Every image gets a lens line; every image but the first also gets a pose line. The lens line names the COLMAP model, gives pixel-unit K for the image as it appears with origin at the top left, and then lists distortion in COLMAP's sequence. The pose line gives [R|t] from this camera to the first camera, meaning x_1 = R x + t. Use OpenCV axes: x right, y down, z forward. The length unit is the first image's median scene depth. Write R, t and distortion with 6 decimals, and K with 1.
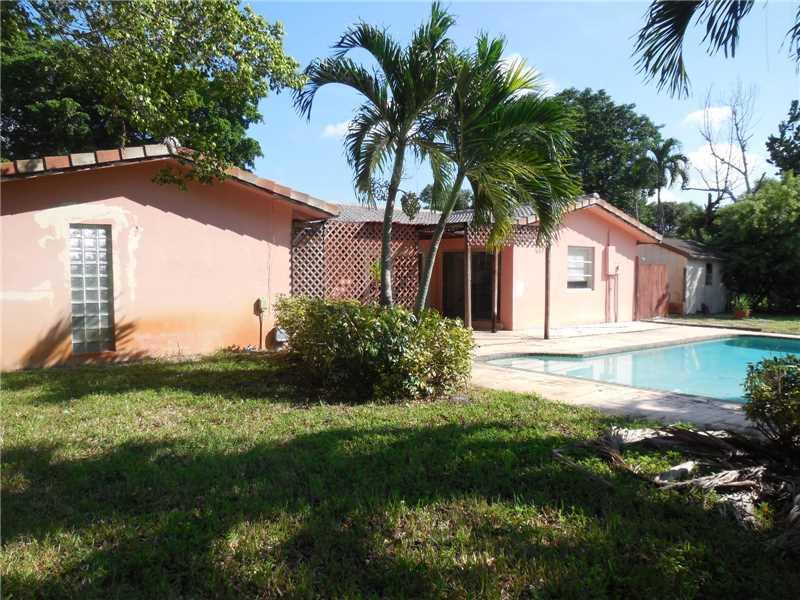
lens RADIAL K [[506.4, 0, 400.0], [0, 506.4, 300.0], [0, 0, 1]] dist [0.001309, 0.000474]
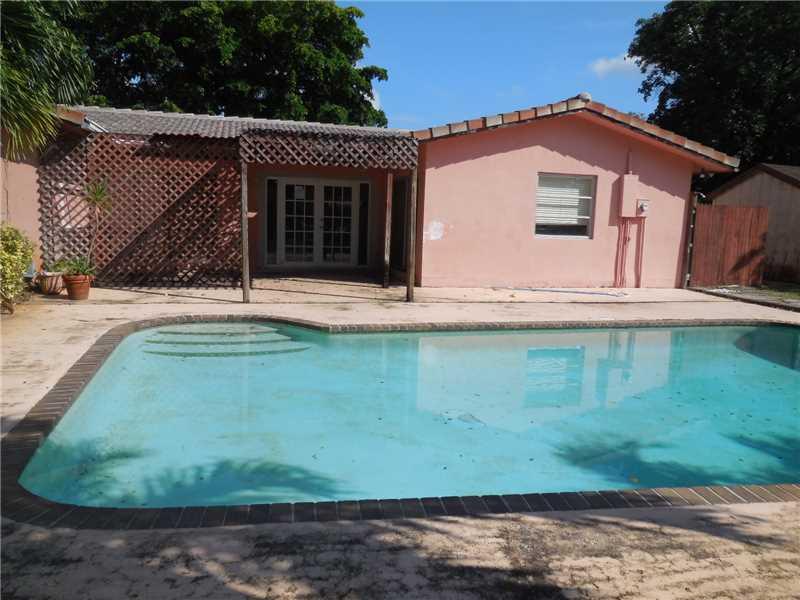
lens RADIAL K [[506.4, 0, 400.0], [0, 506.4, 300.0], [0, 0, 1]] dist [0.001309, 0.000474]
pose [[0.936619, 0.087426, -0.339267, 0.379295], [-0.047095, 0.990994, 0.125353, -0.010256], [0.347170, -0.101430, 0.932301, 0.243538]]
